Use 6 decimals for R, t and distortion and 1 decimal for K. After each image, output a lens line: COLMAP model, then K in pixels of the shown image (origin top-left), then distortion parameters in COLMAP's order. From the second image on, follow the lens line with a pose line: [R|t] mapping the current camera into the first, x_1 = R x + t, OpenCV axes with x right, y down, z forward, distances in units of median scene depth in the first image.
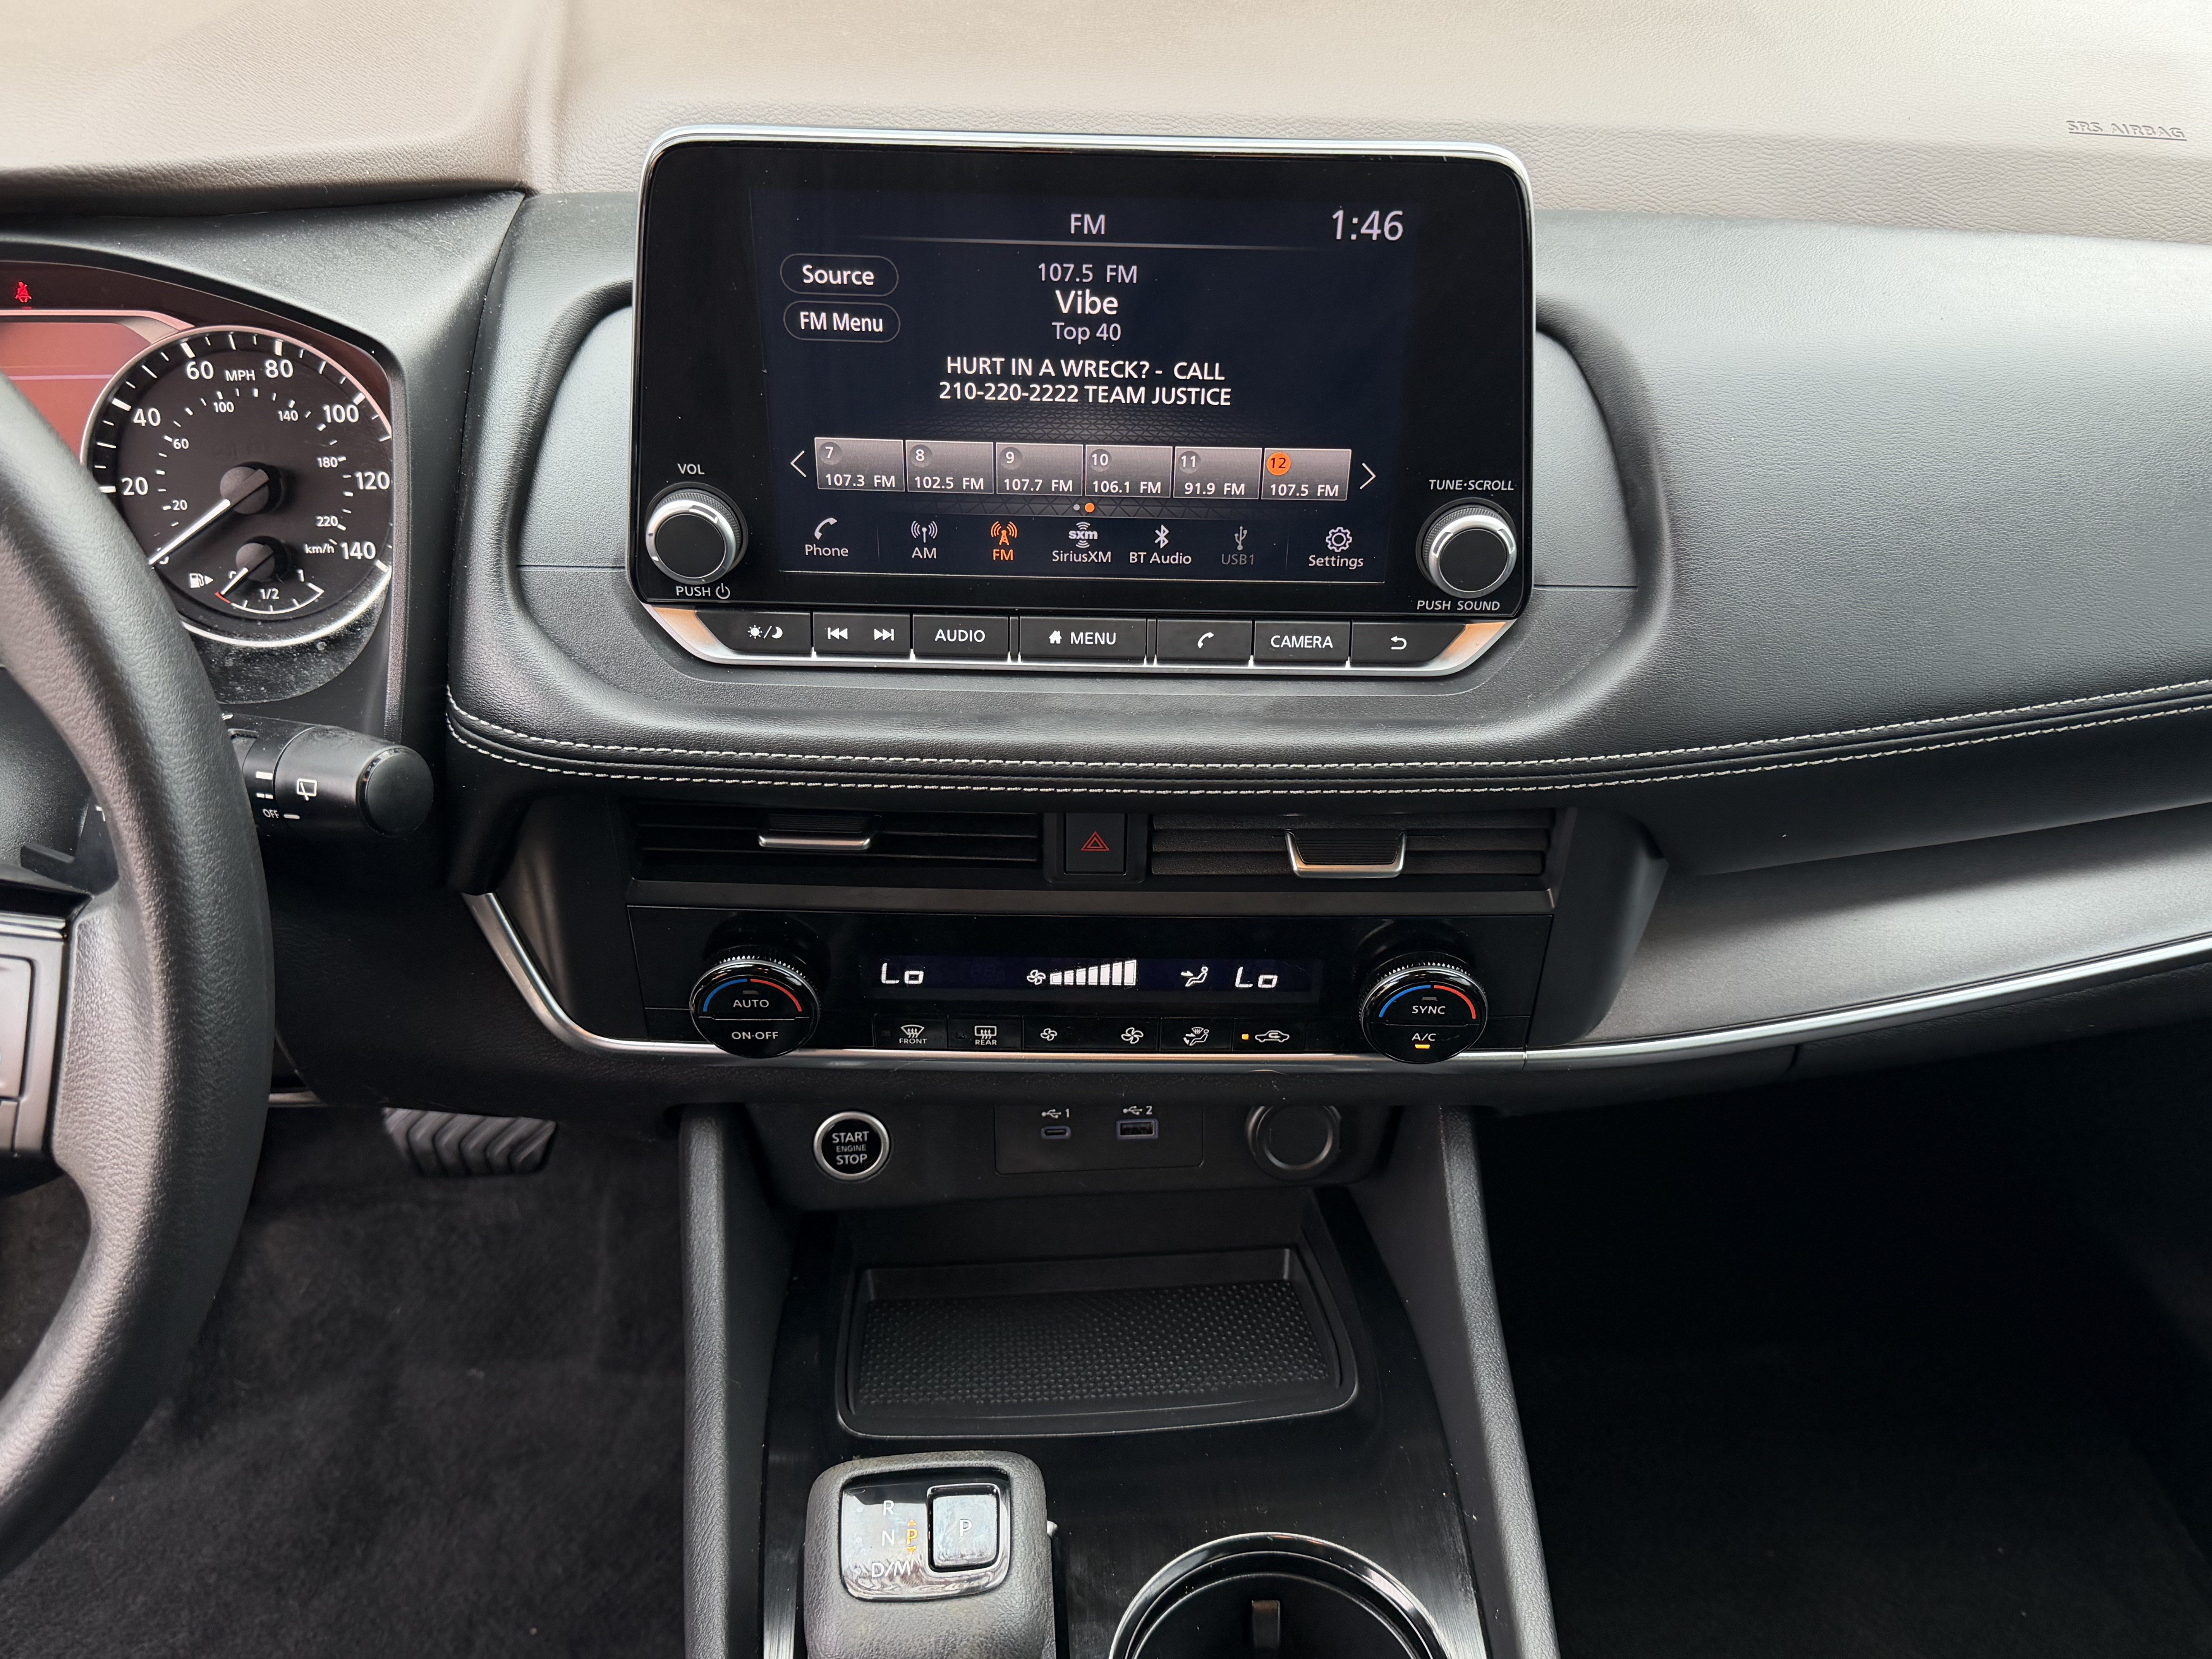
lens RADIAL K [[1827.6, 0, 1106.0], [0, 1827.6, 829.5], [0, 0, 1]] dist [0.134732, -0.313685]
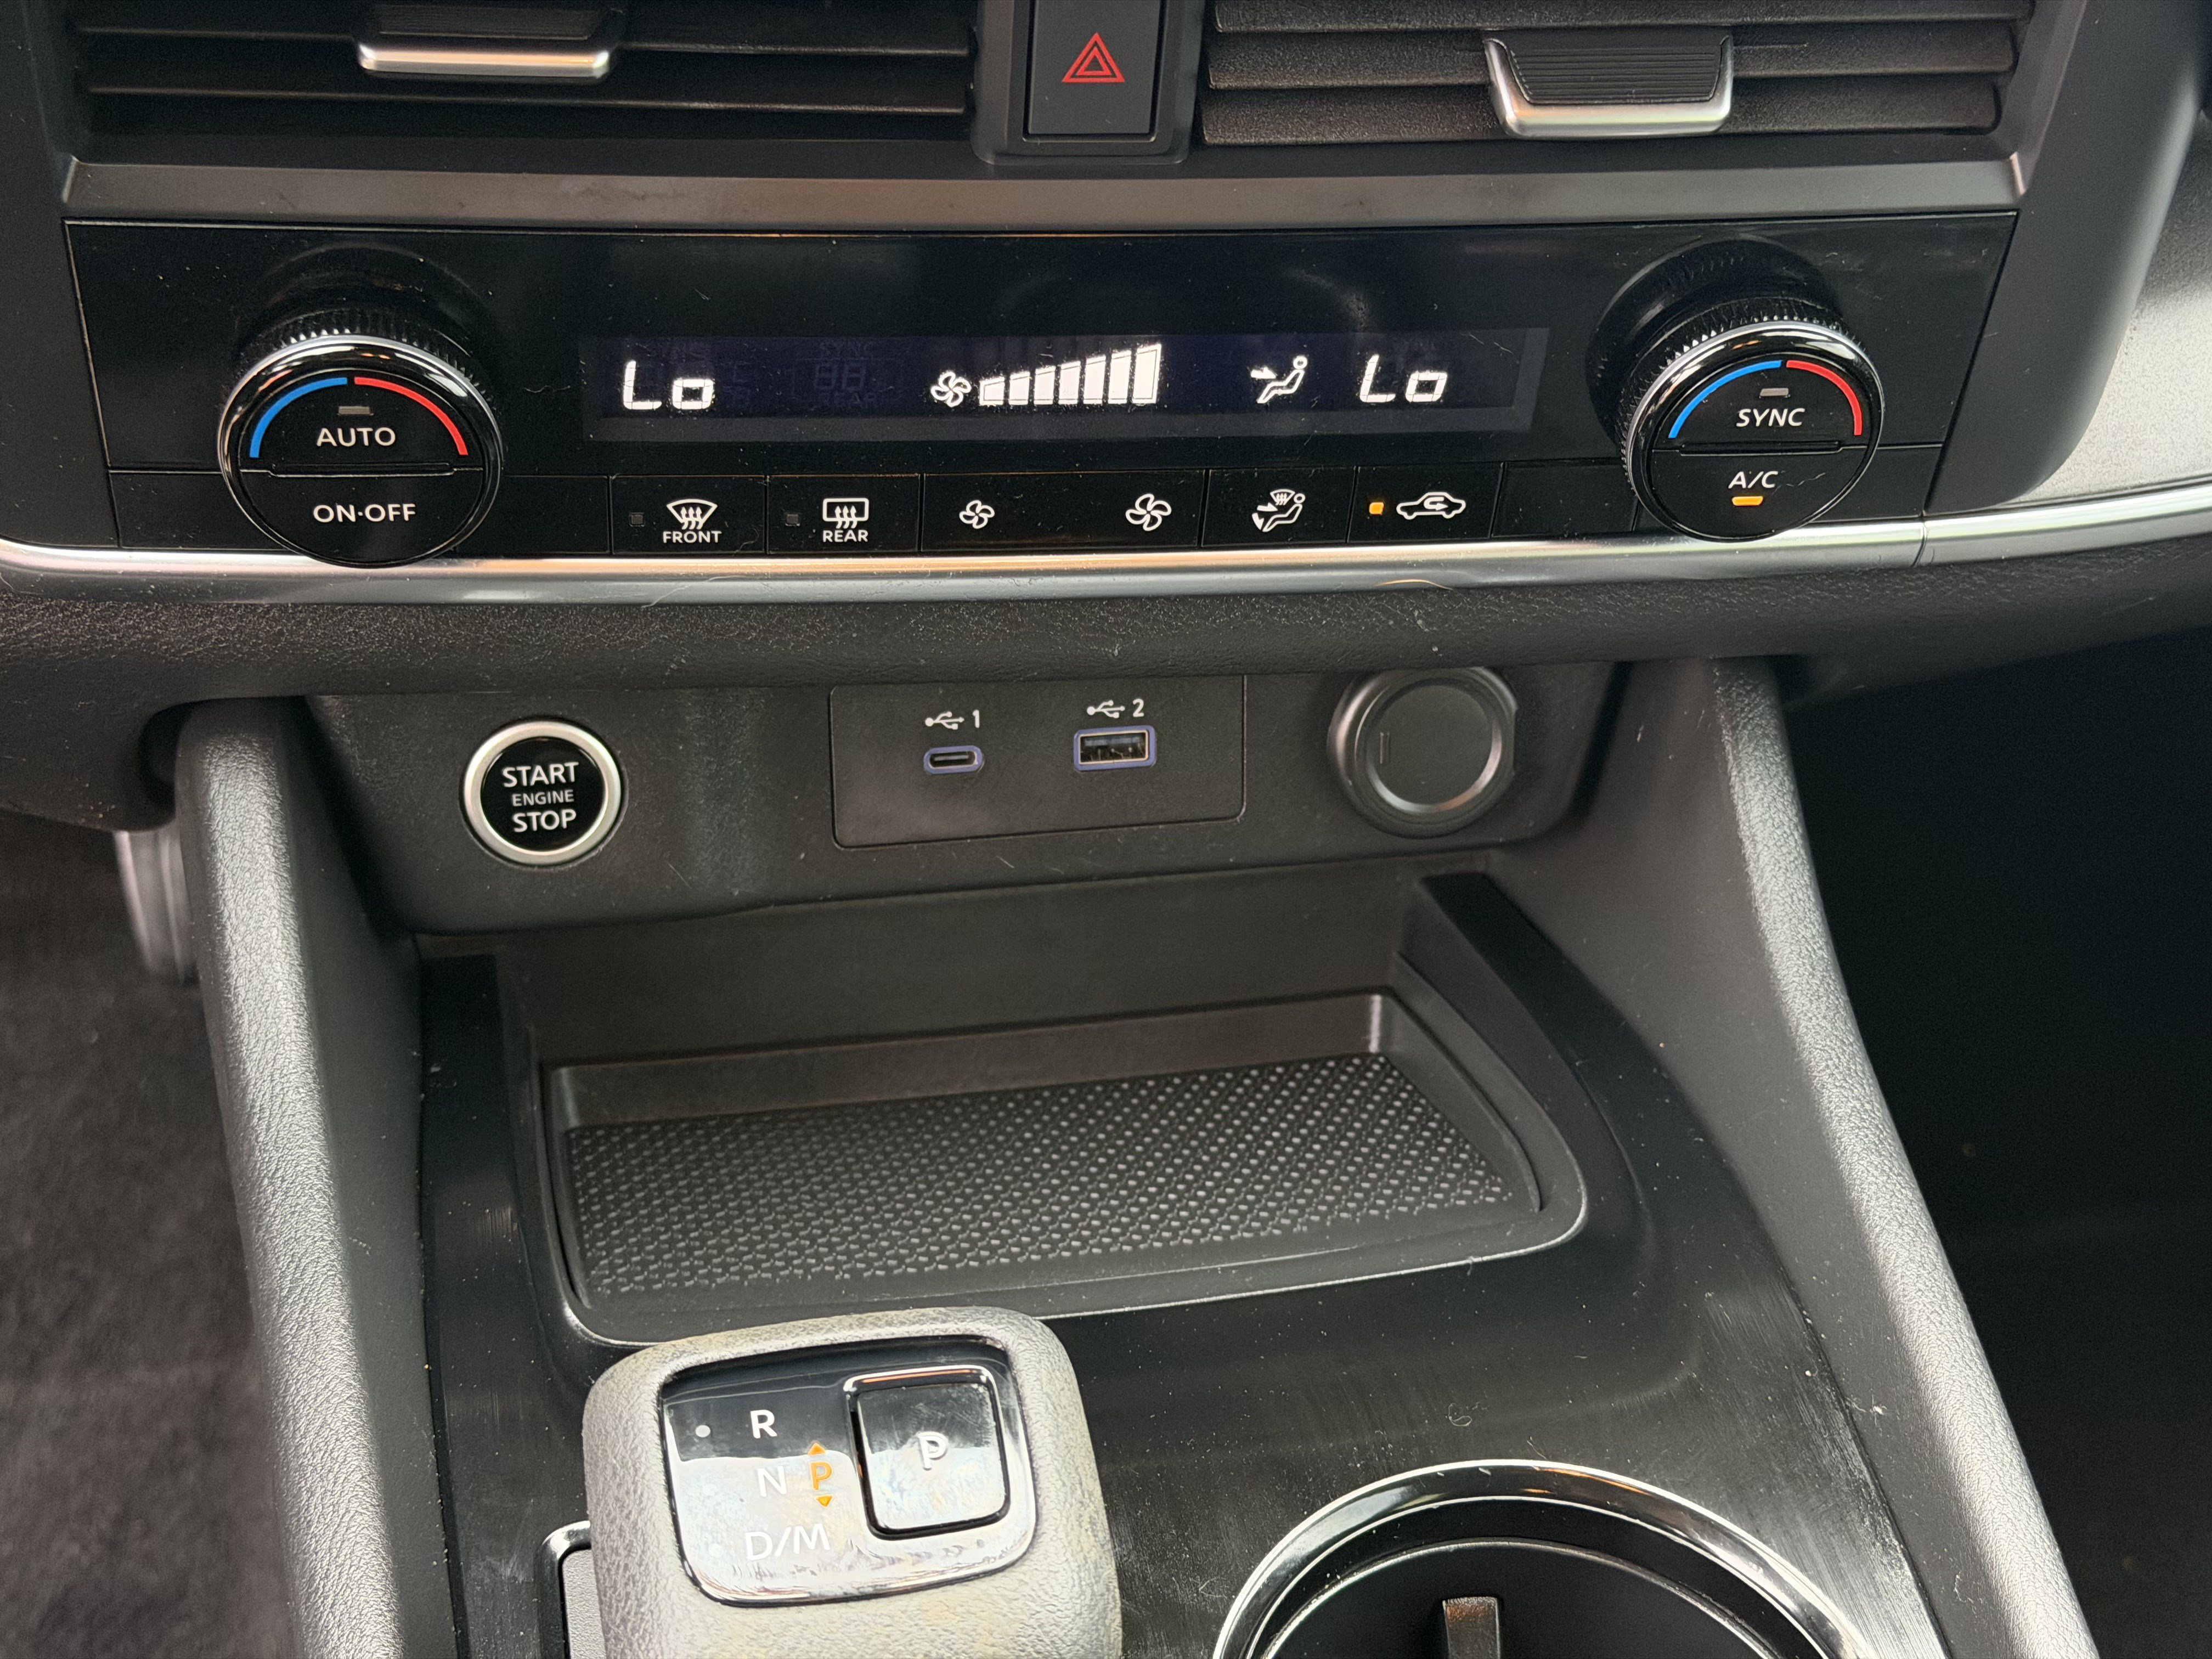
lens RADIAL K [[3194.7, 0, 1106.0], [0, 3194.7, 829.5], [0, 0, 1]] dist [0.129238, -0.076756]
pose [[0.993062, -0.040163, 0.110524, -0.093802], [0.028349, 0.993913, 0.106453, 0.105920], [-0.114126, -0.102582, 0.988156, 0.157273]]
